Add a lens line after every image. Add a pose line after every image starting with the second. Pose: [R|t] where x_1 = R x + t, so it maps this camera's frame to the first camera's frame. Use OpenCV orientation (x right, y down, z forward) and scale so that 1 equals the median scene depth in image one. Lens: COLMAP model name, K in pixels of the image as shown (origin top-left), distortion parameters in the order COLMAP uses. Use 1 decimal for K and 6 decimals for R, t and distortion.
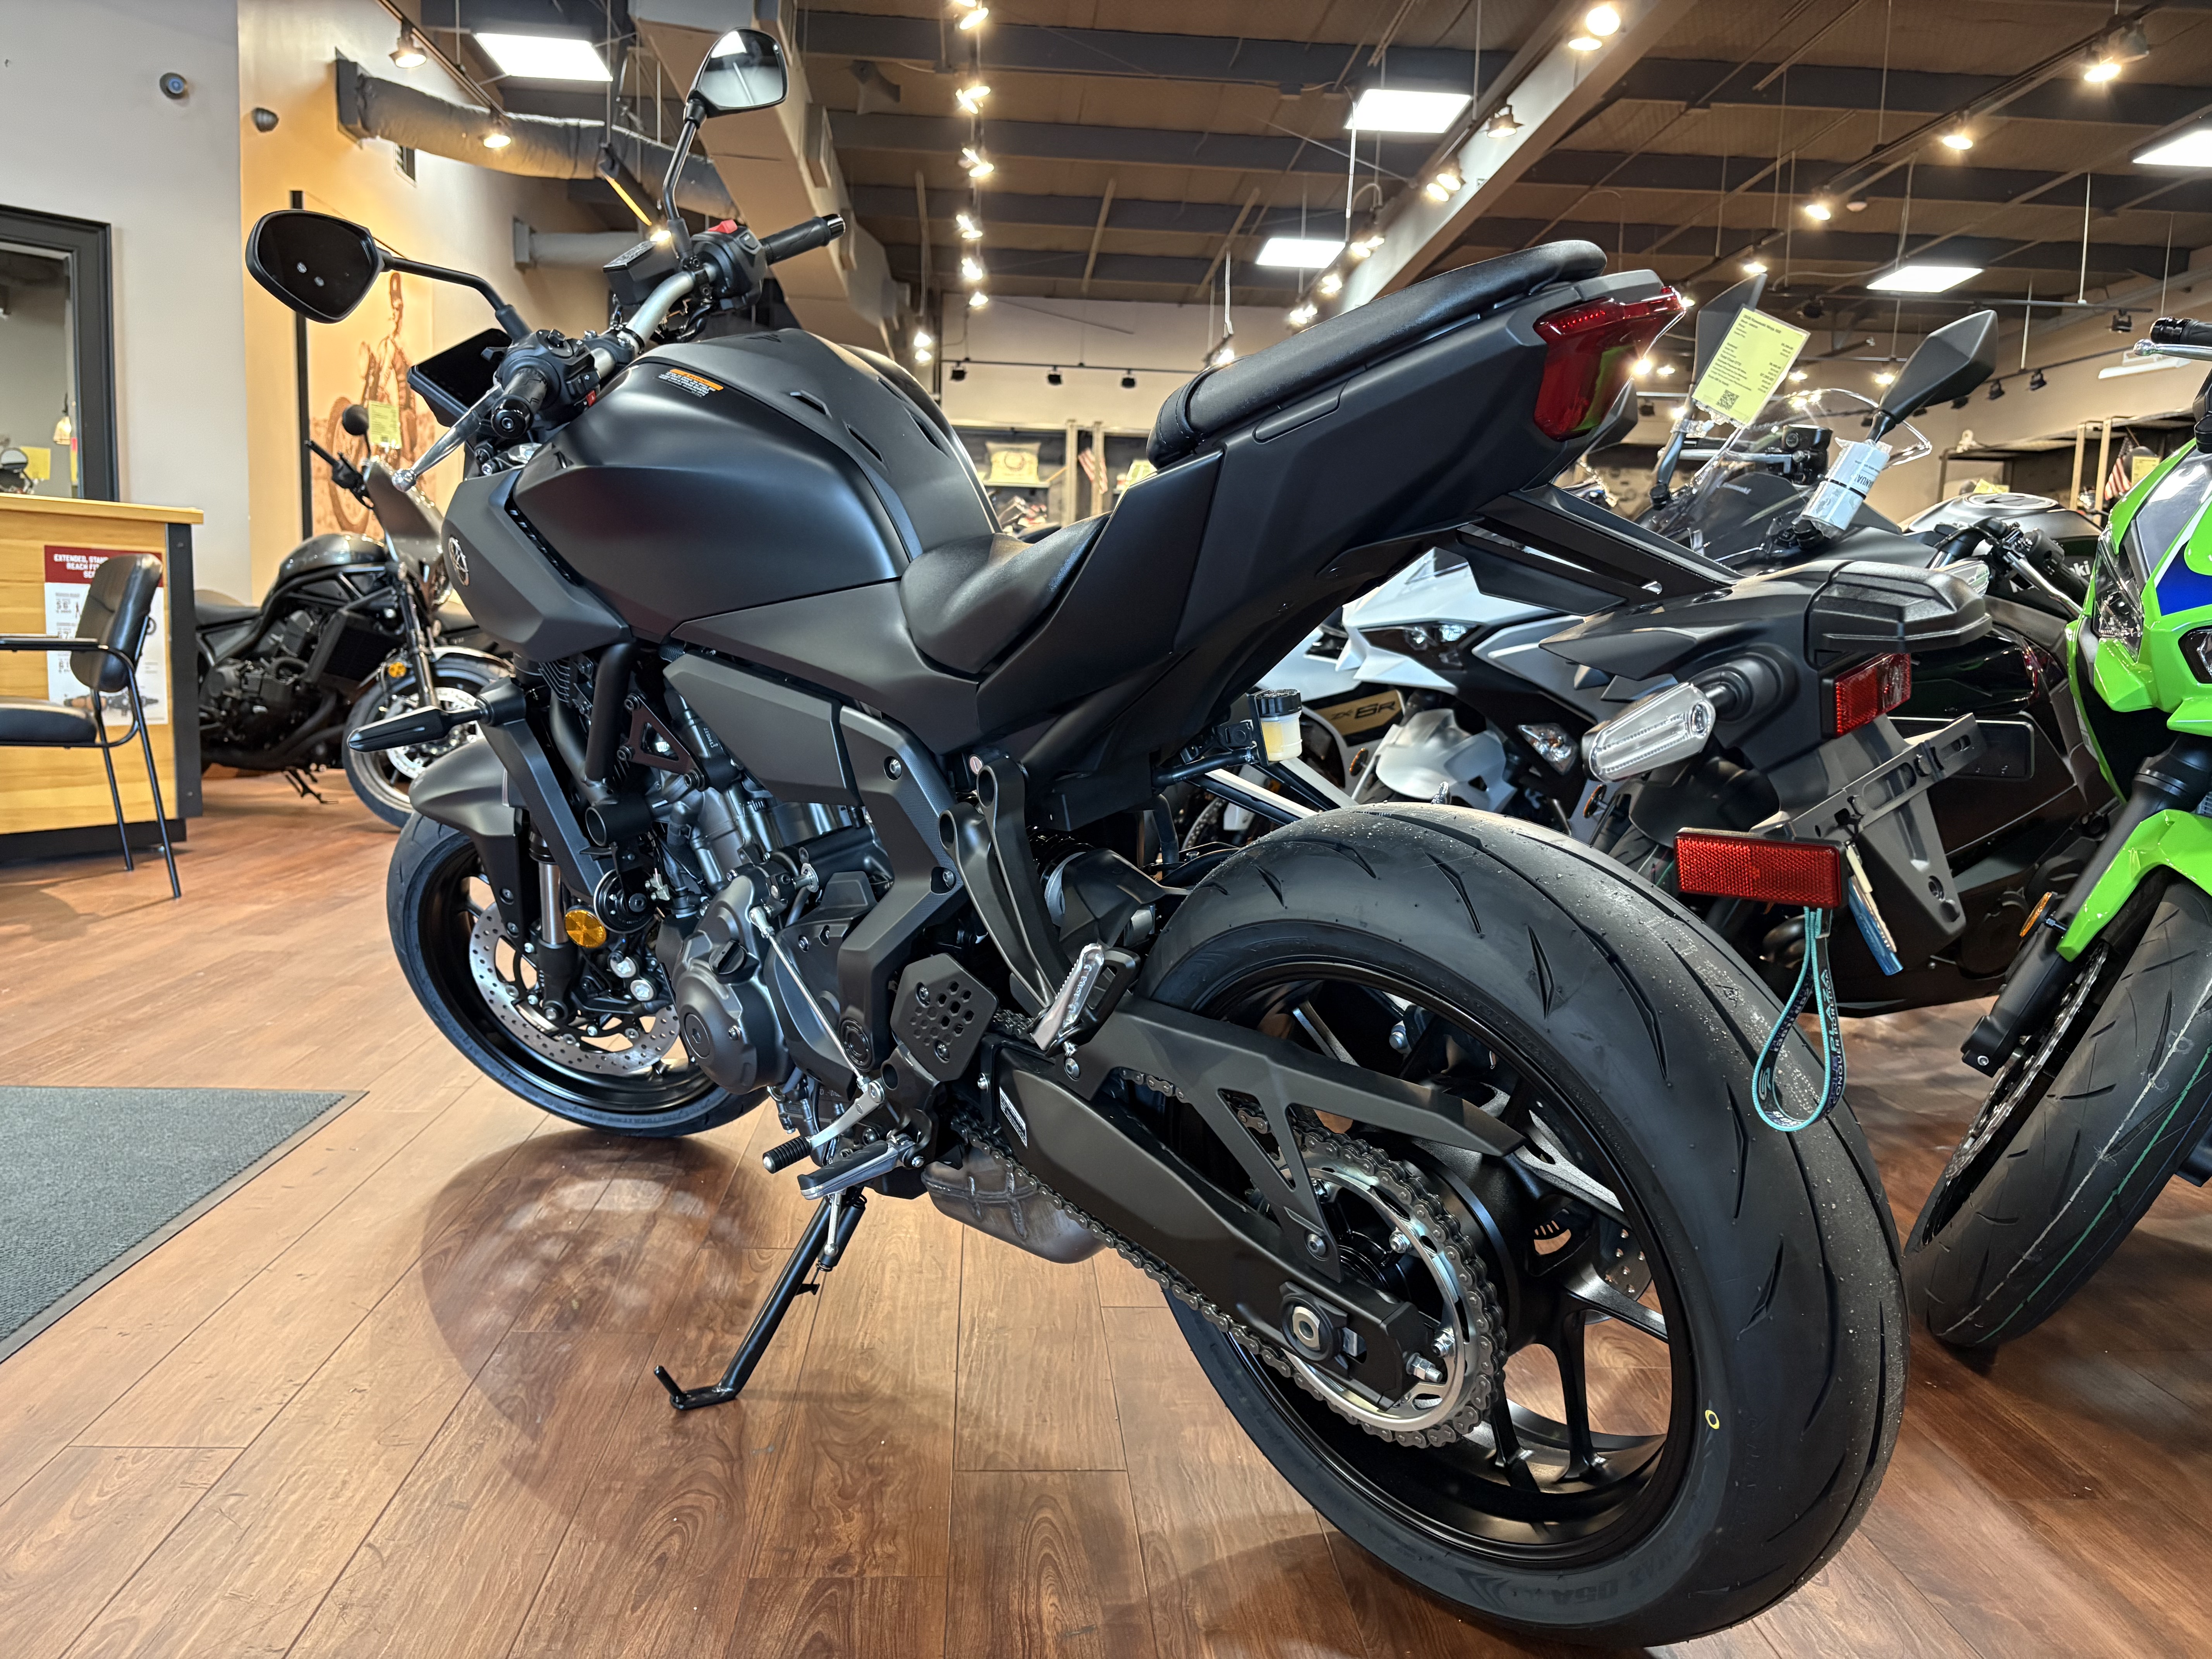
lens RADIAL K [[1683.3, 0, 1100.4], [0, 1683.3, 840.3], [0, 0, 1]] dist [0.036266, -0.044810]
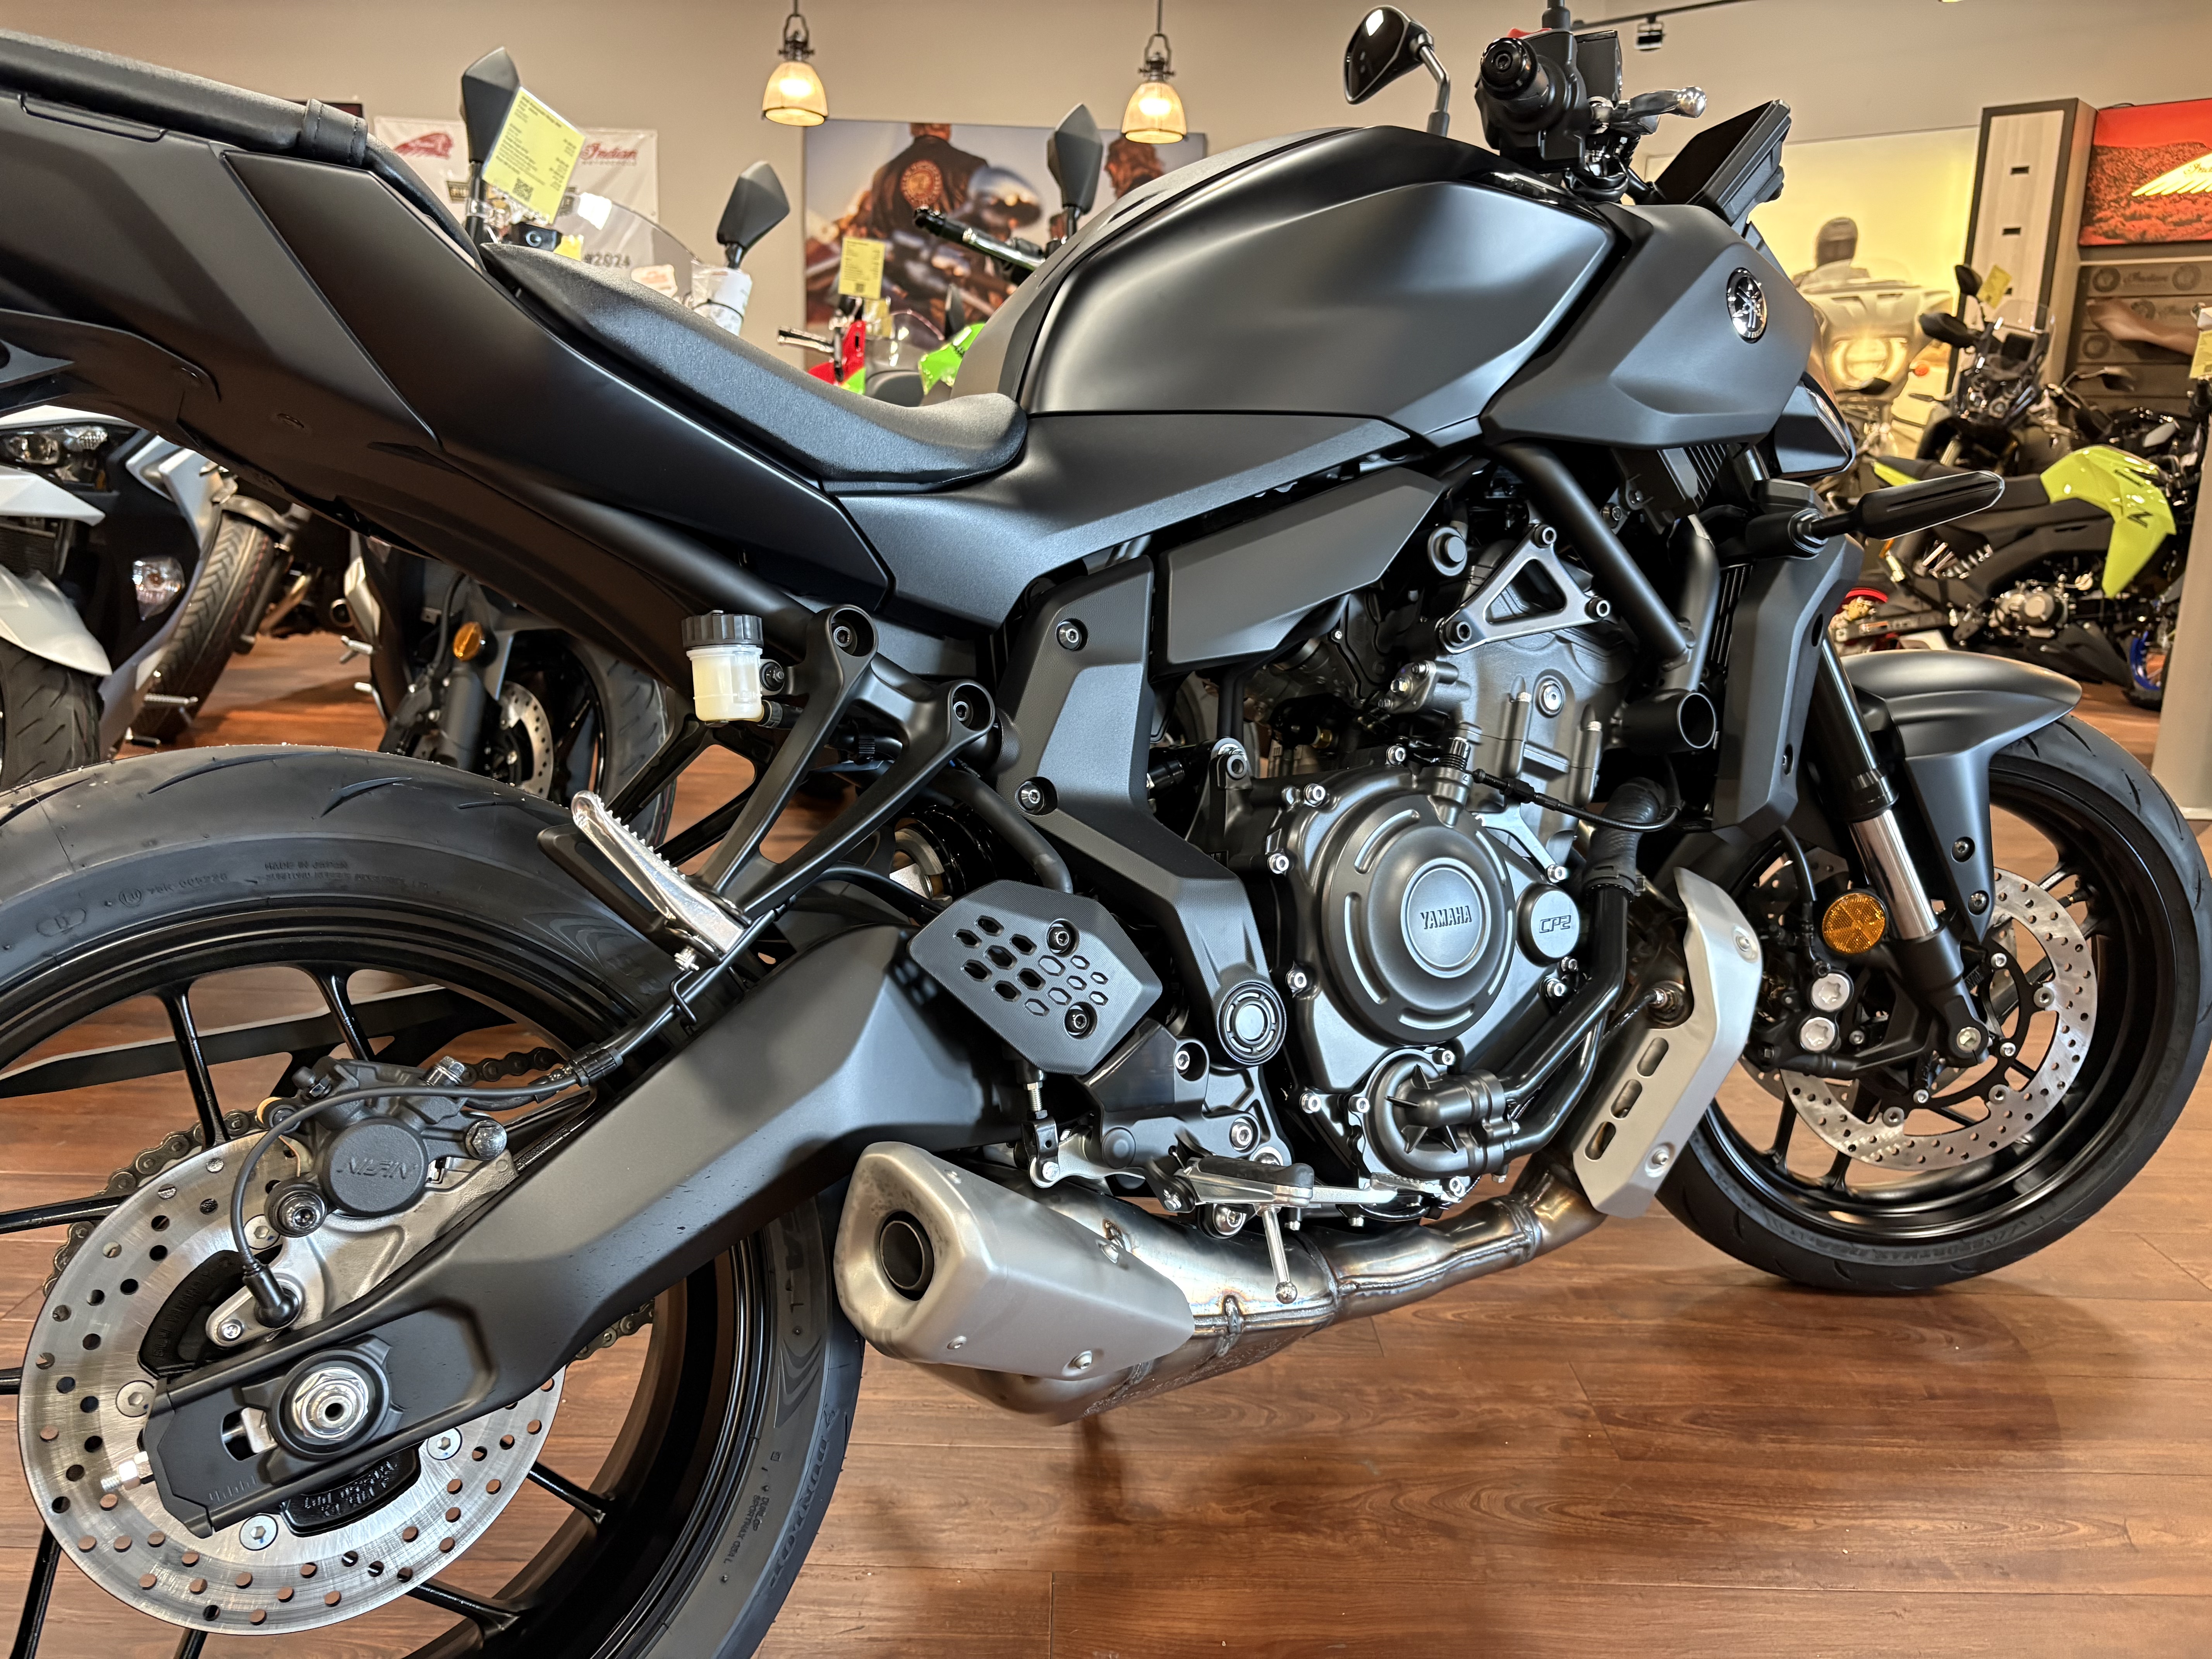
lens RADIAL K [[1683.3, 0, 1096.8], [0, 1683.3, 842.9], [0, 0, 1]] dist [0.036266, -0.044810]
pose [[0.055969, -0.254490, 0.965454, -0.261760], [0.084972, 0.964676, 0.249359, -0.052412], [-0.994810, 0.068080, 0.075617, 0.277149]]
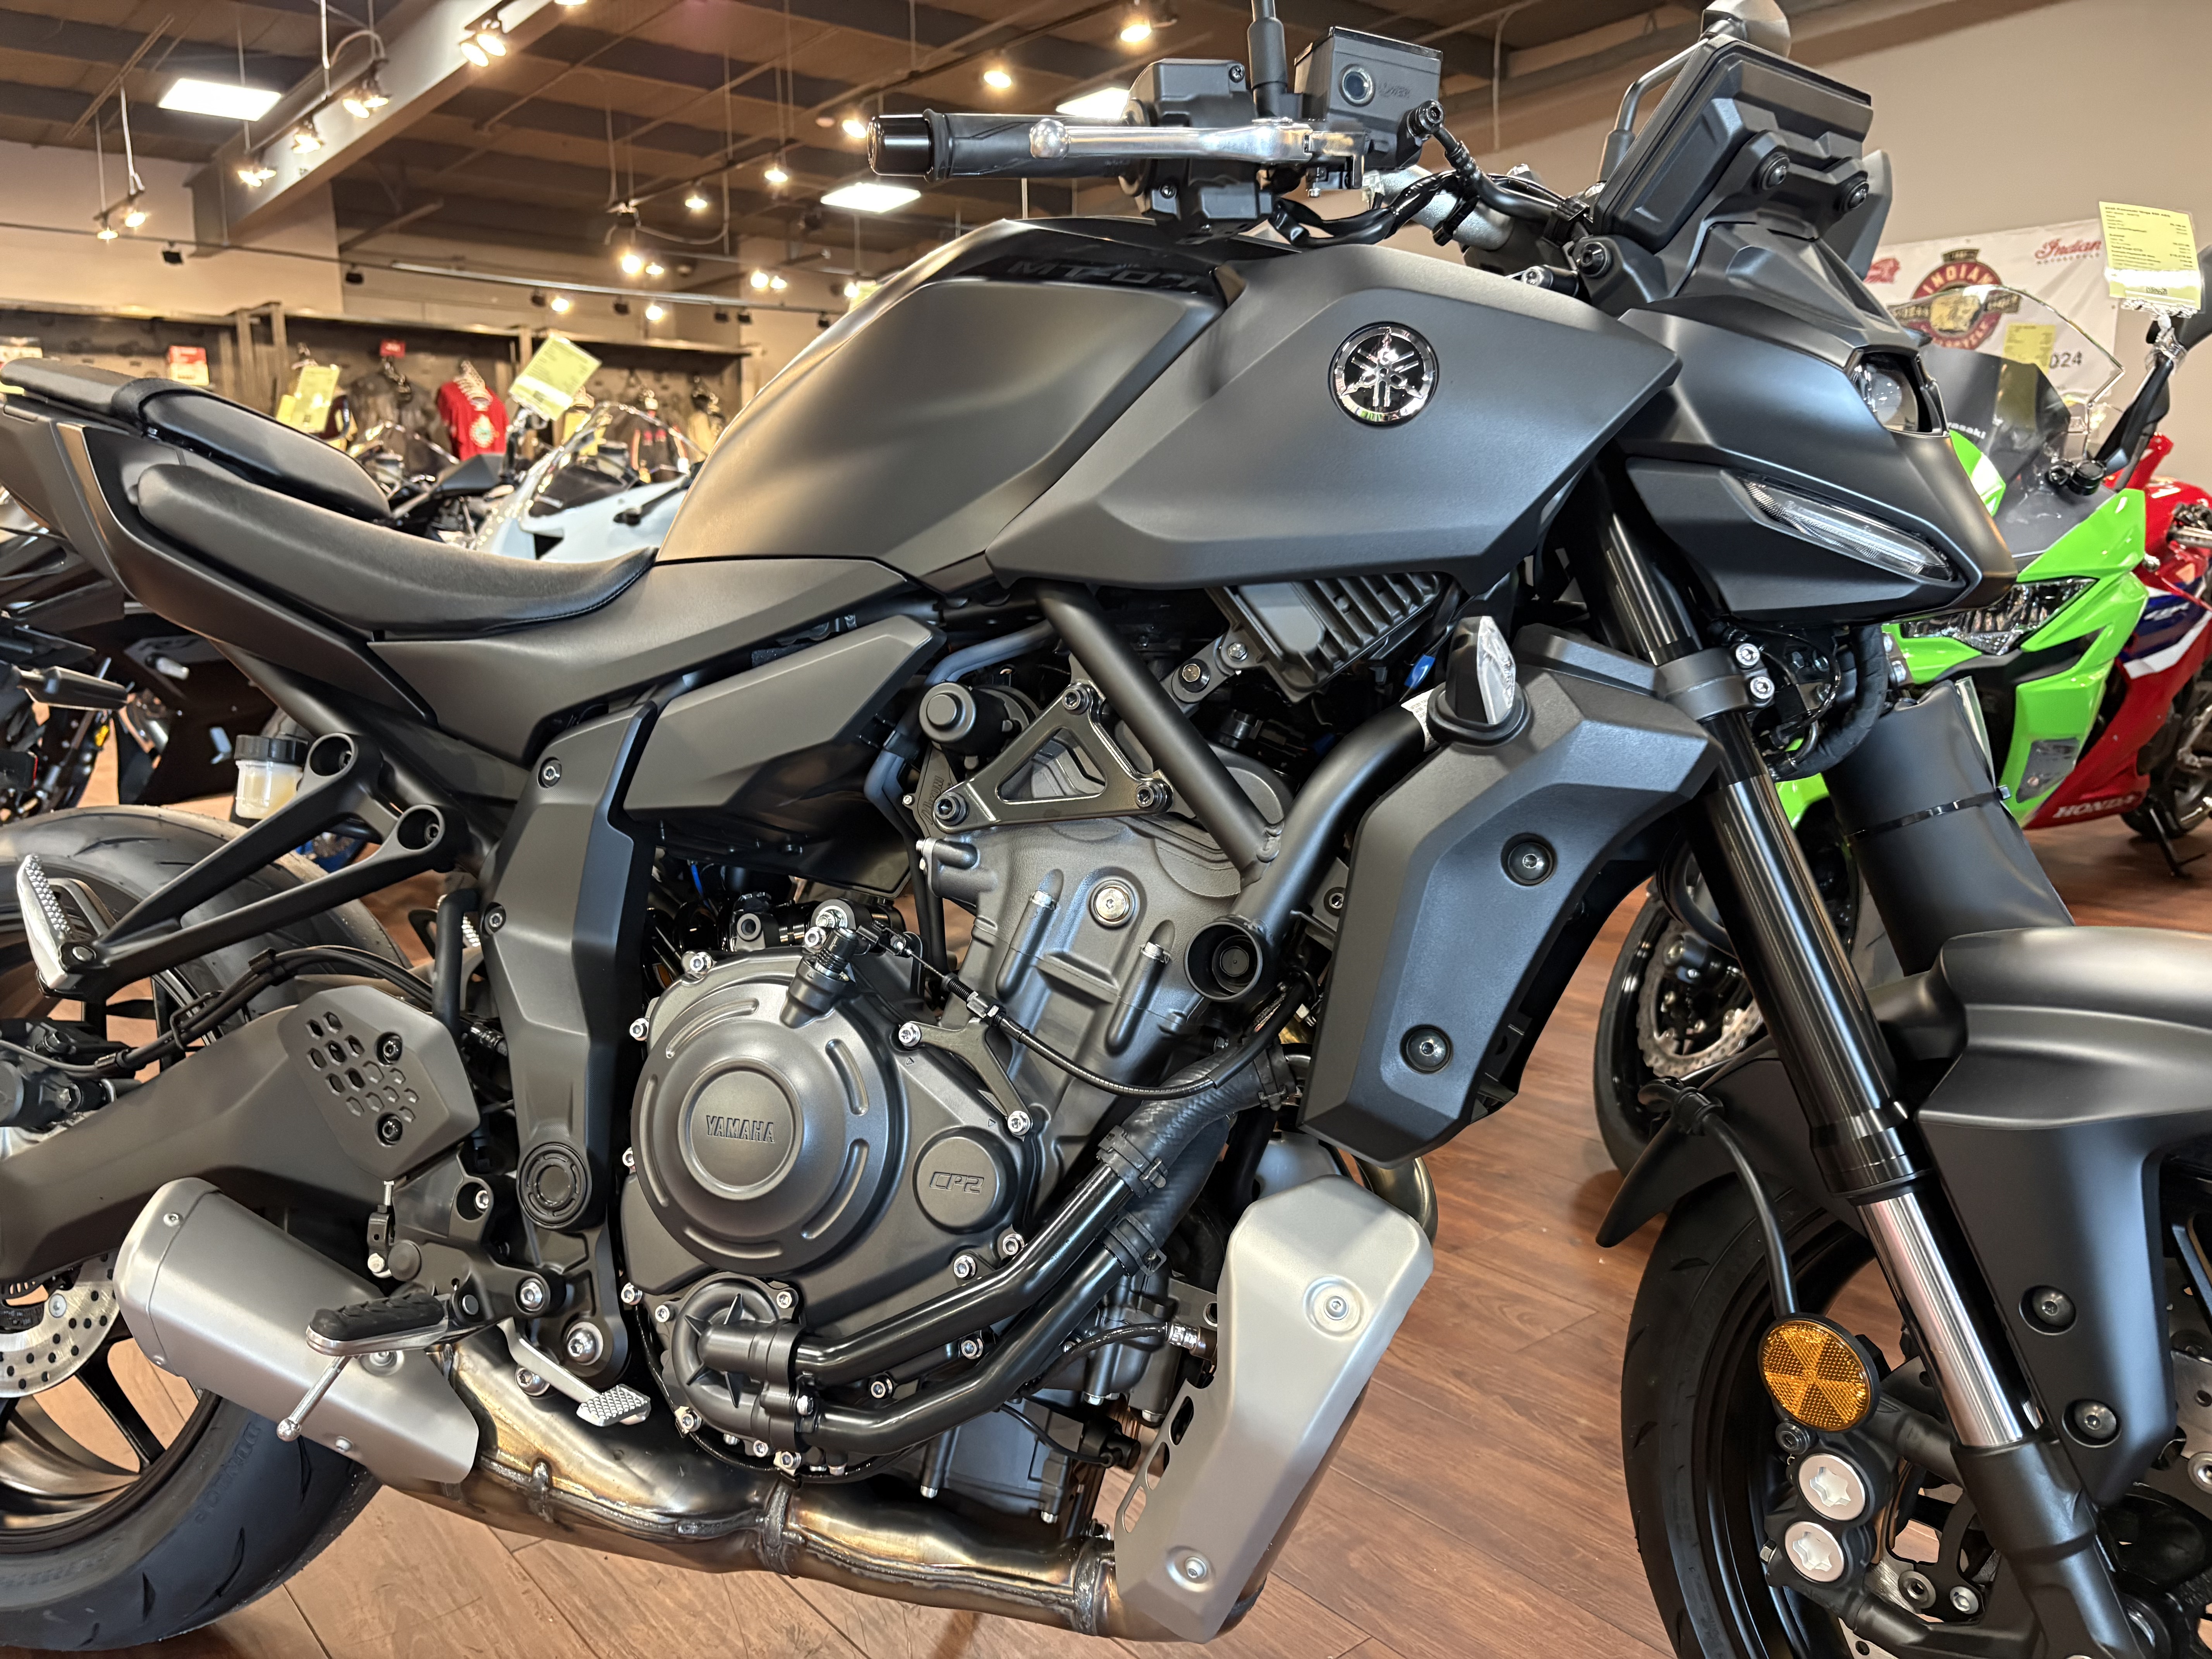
lens RADIAL K [[1683.3, 0, 1099.9], [0, 1683.3, 837.6], [0, 0, 1]] dist [0.036266, -0.044810]
pose [[0.804761, -0.132212, 0.578688, -0.141752], [0.097512, 0.991081, 0.090824, -0.032523], [-0.585534, -0.016662, 0.810476, 0.101275]]
